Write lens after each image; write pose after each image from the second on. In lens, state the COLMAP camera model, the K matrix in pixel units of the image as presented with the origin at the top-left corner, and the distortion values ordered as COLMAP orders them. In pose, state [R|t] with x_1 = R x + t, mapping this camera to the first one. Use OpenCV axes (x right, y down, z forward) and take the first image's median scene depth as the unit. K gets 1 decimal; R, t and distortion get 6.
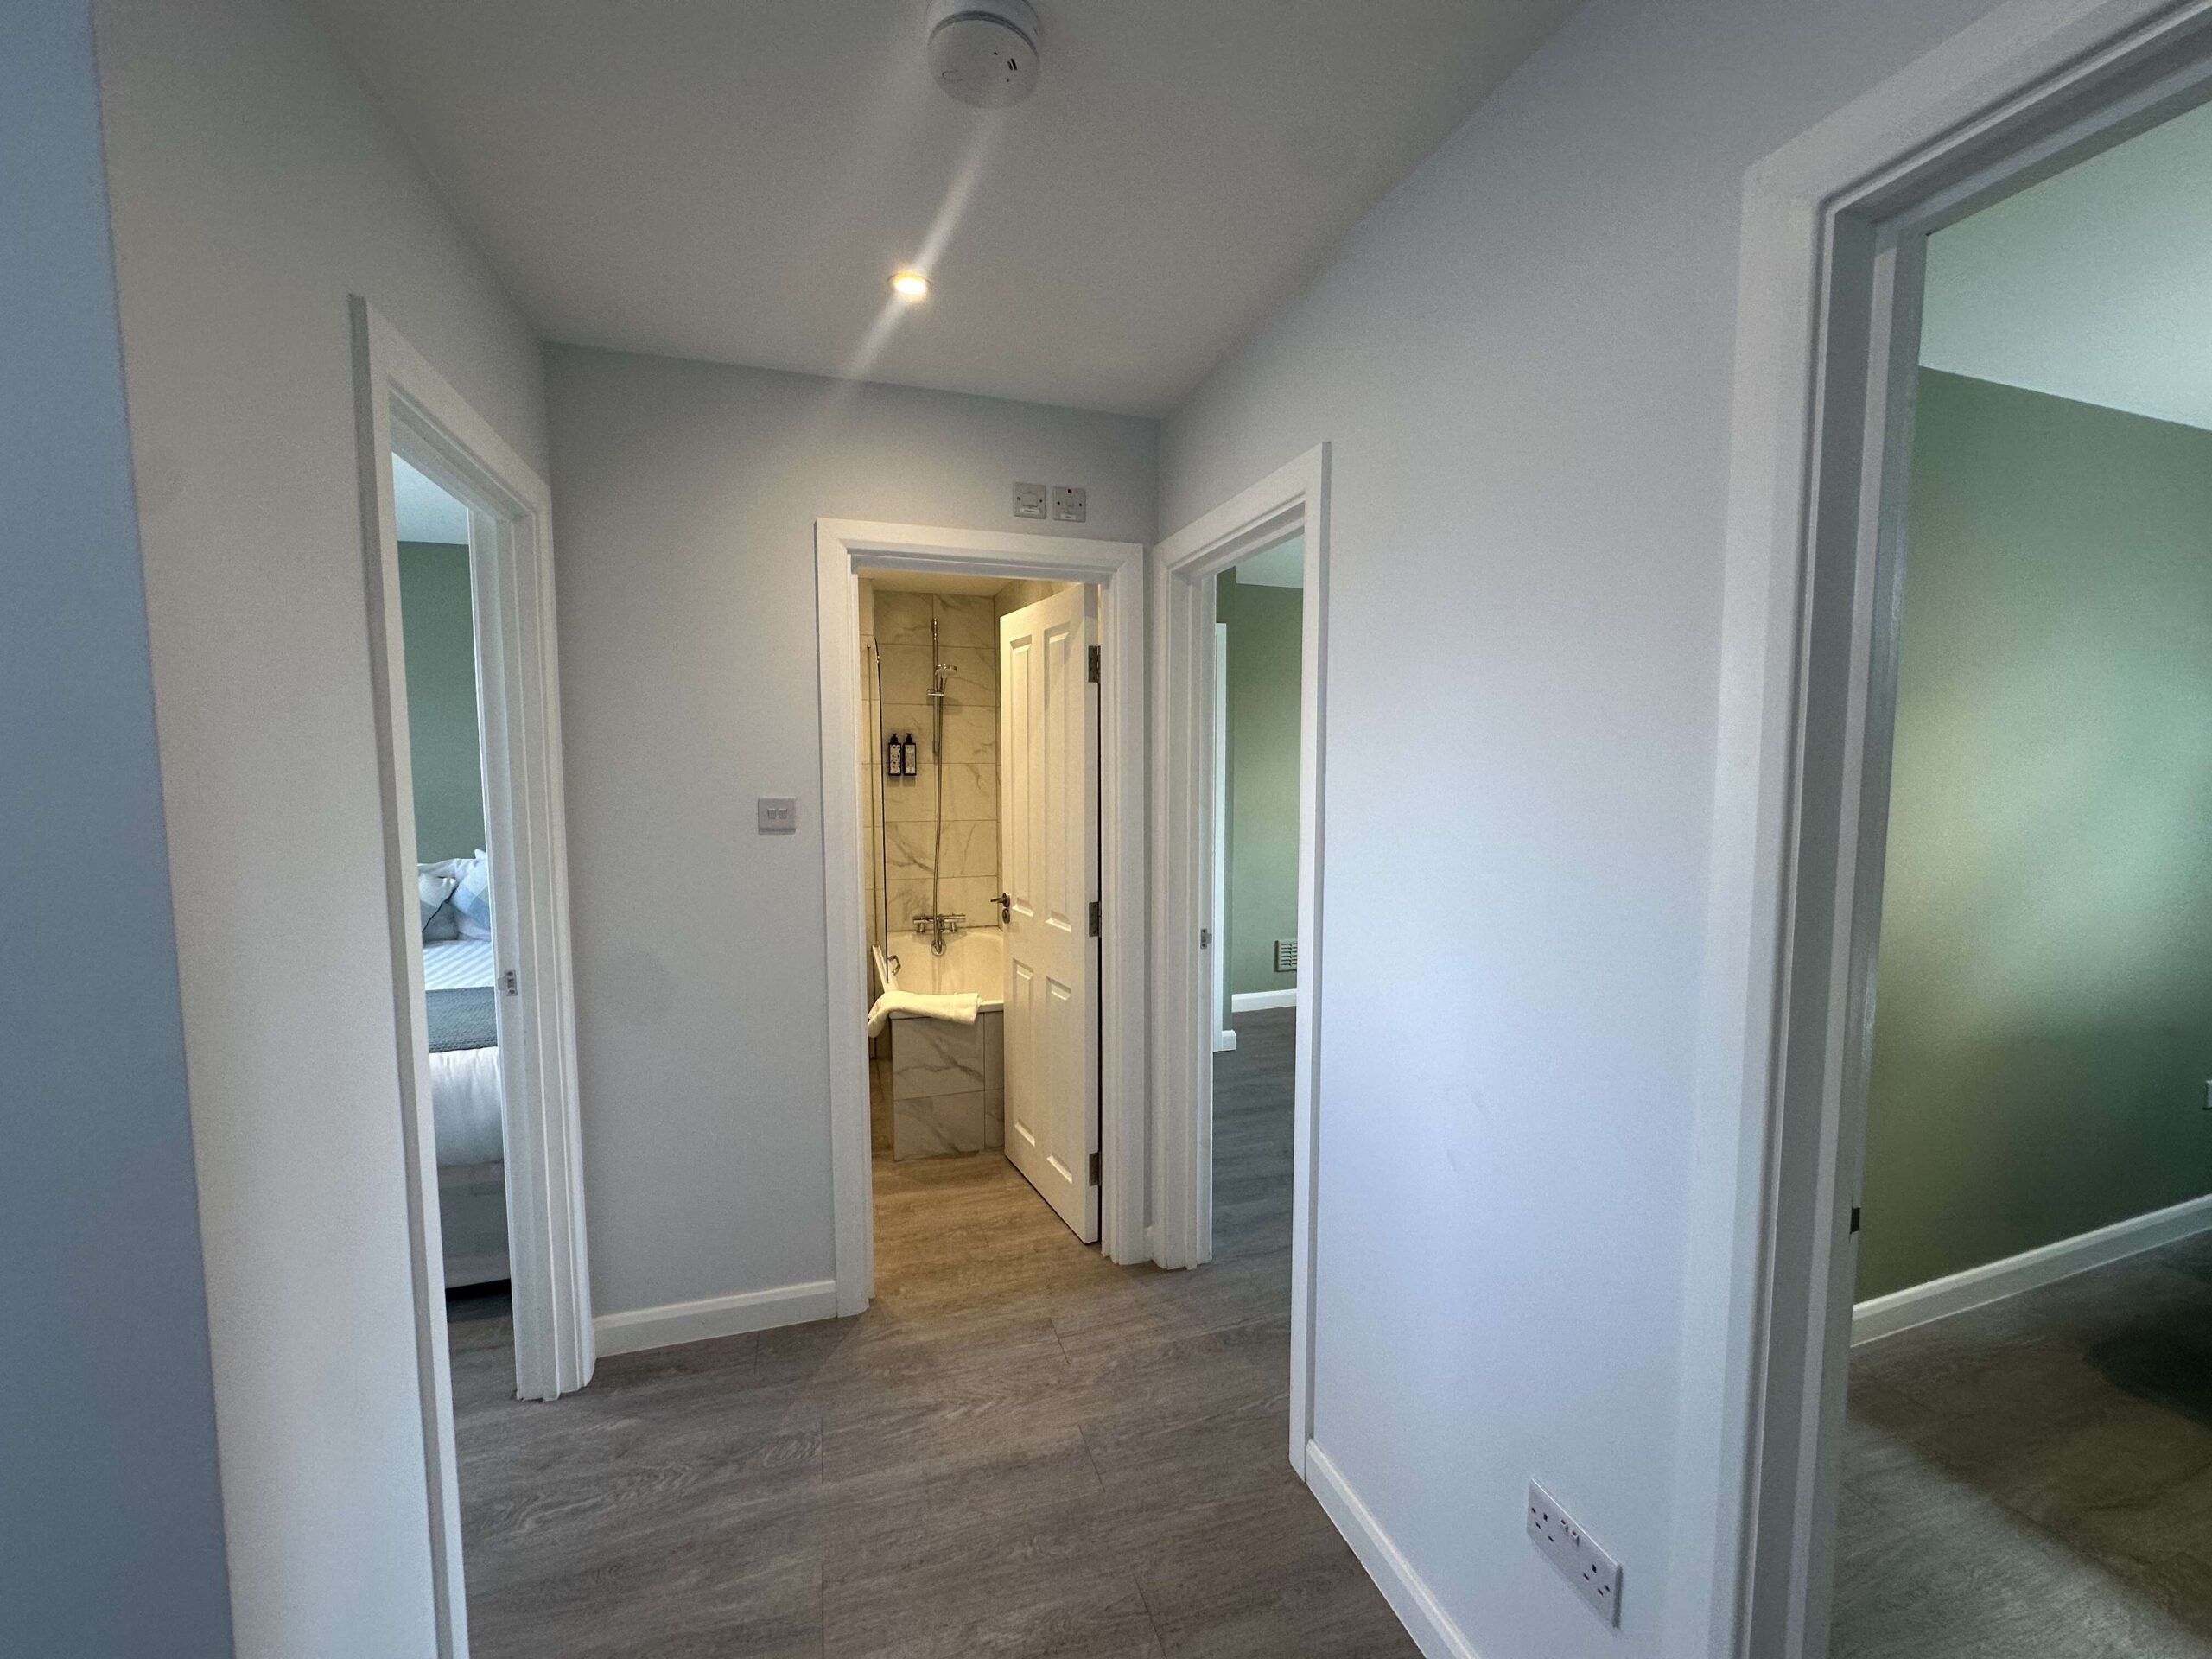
lens RADIAL K [[882.5, 0, 1110.9], [0, 882.5, 844.9], [0, 0, 1]] dist [-0.001922, 0.000478]
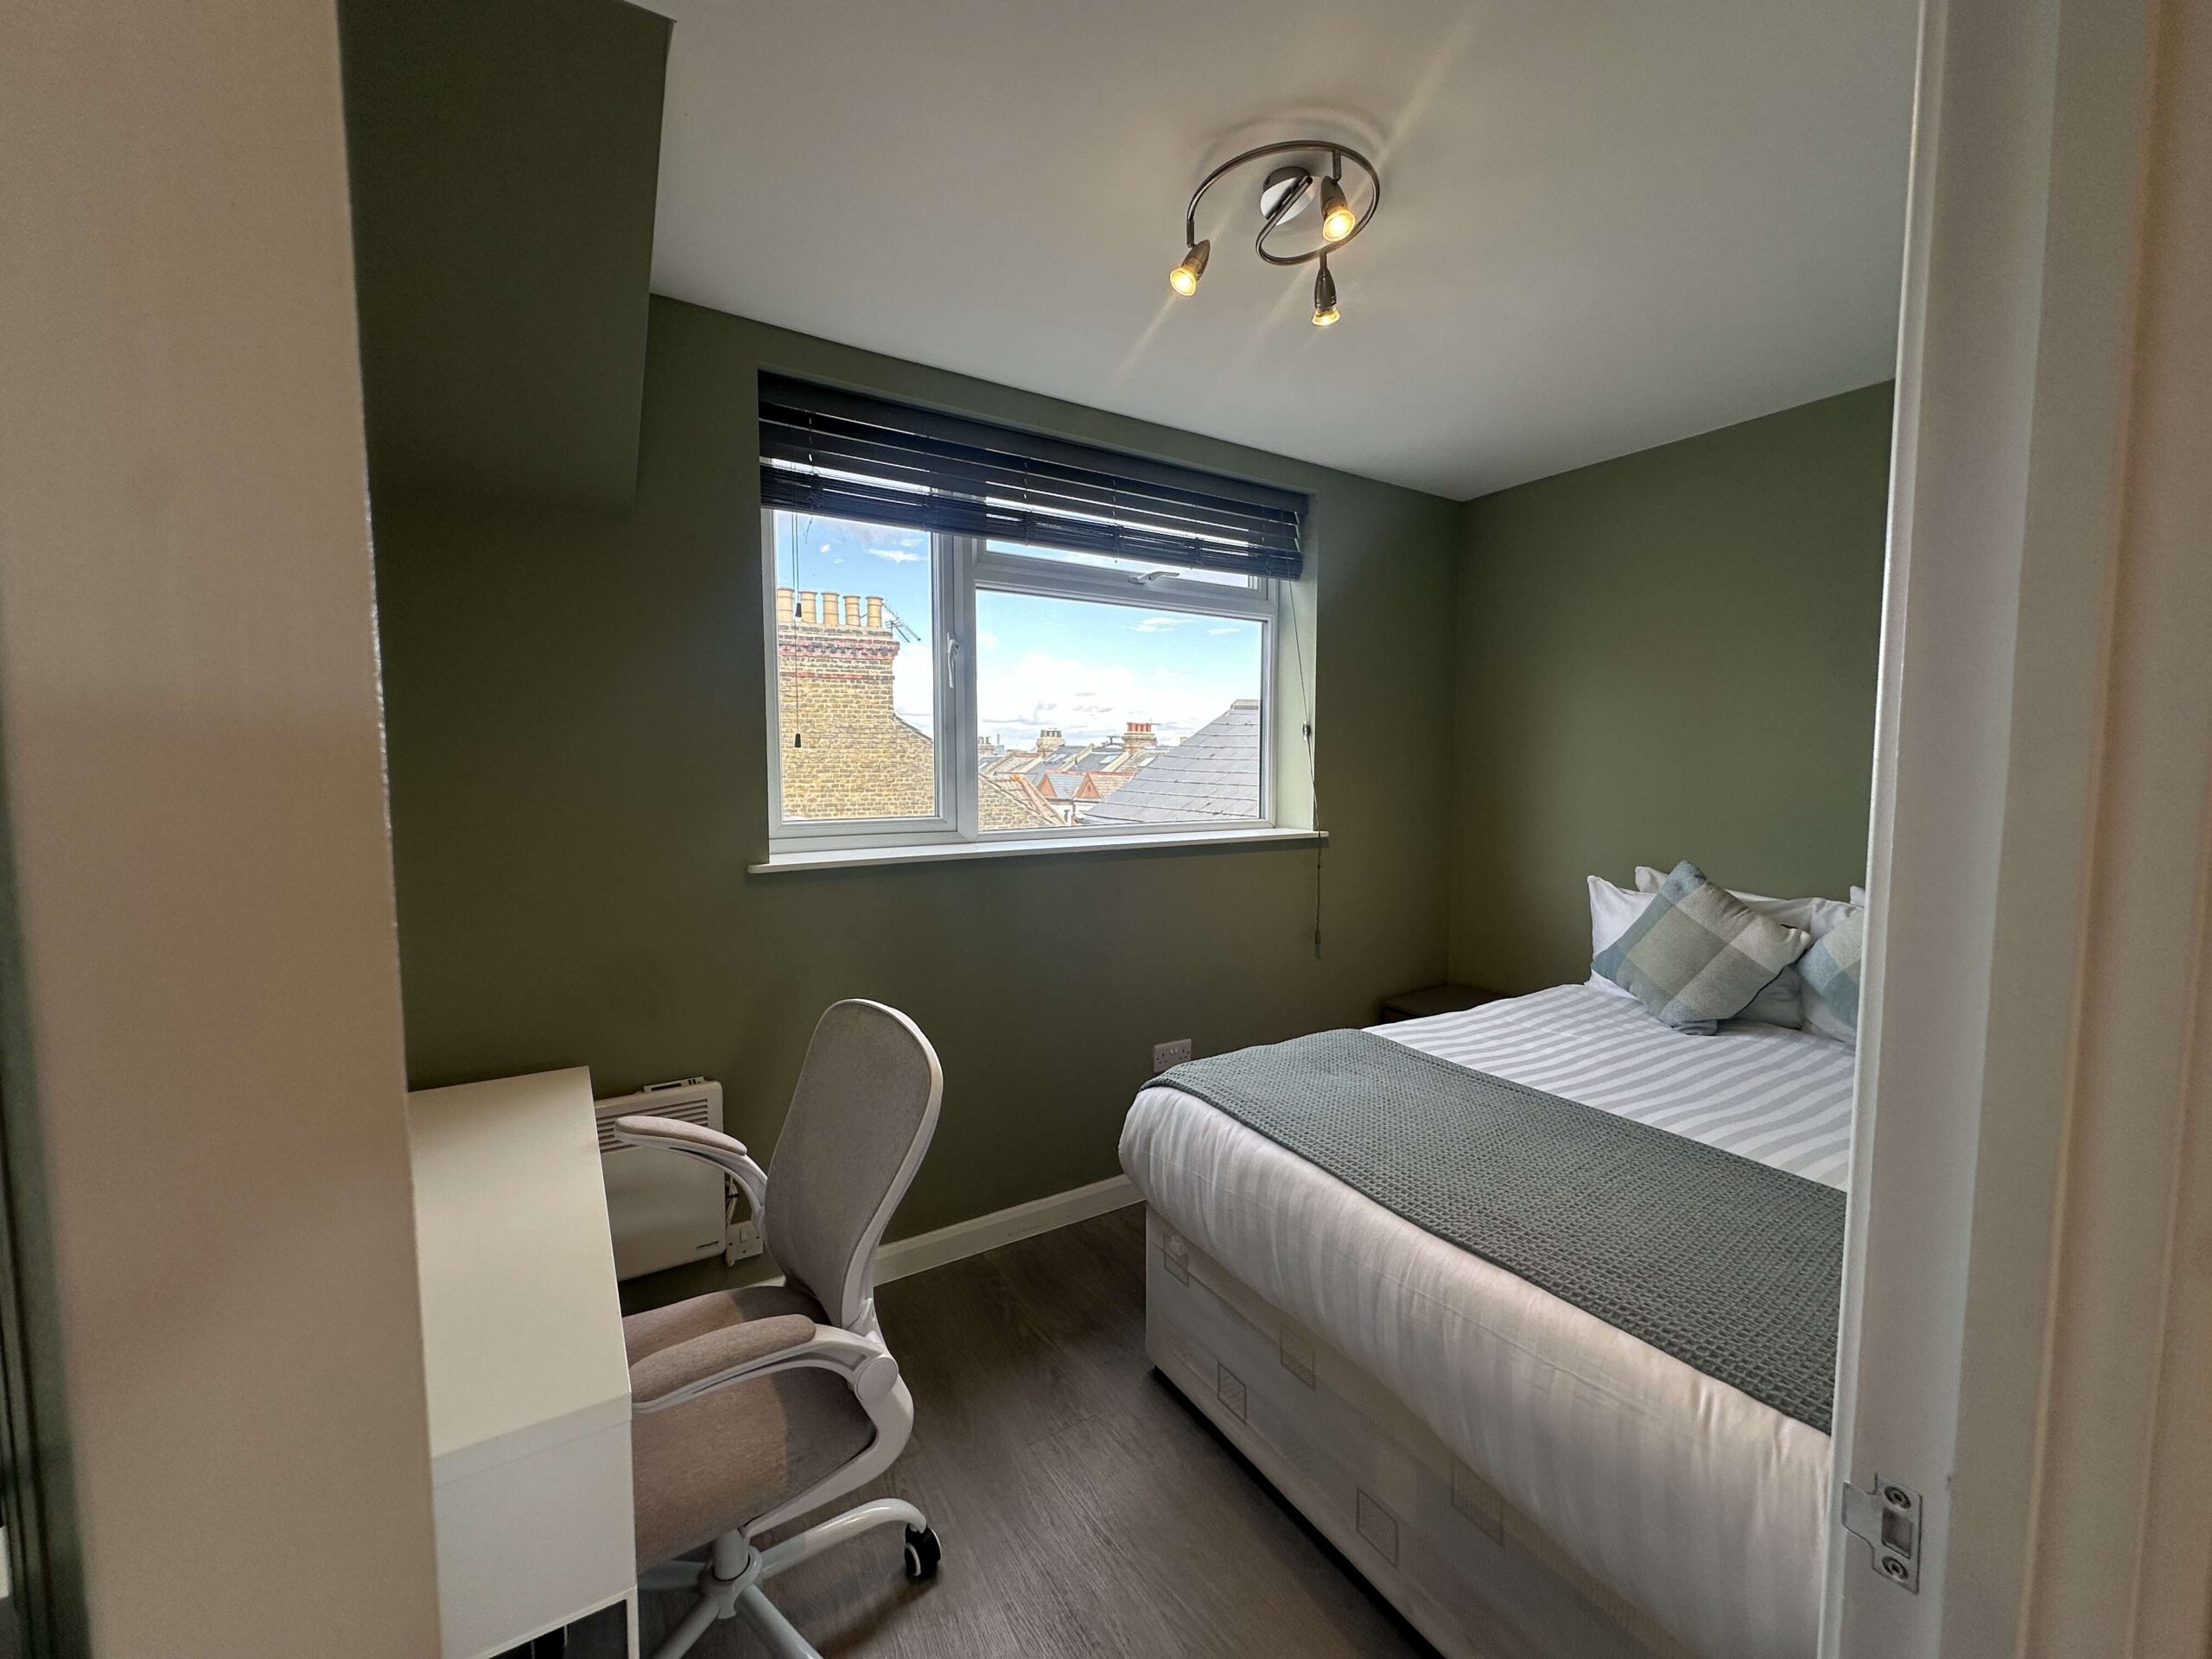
lens RADIAL K [[882.5, 0, 1105.3], [0, 882.5, 830.5], [0, 0, 1]] dist [-0.001922, 0.000478]
pose [[0.231328, 0.067396, -0.970538, -0.266297], [-0.088049, 0.994954, 0.048105, -0.018959], [0.968883, 0.074327, 0.236095, 0.374684]]
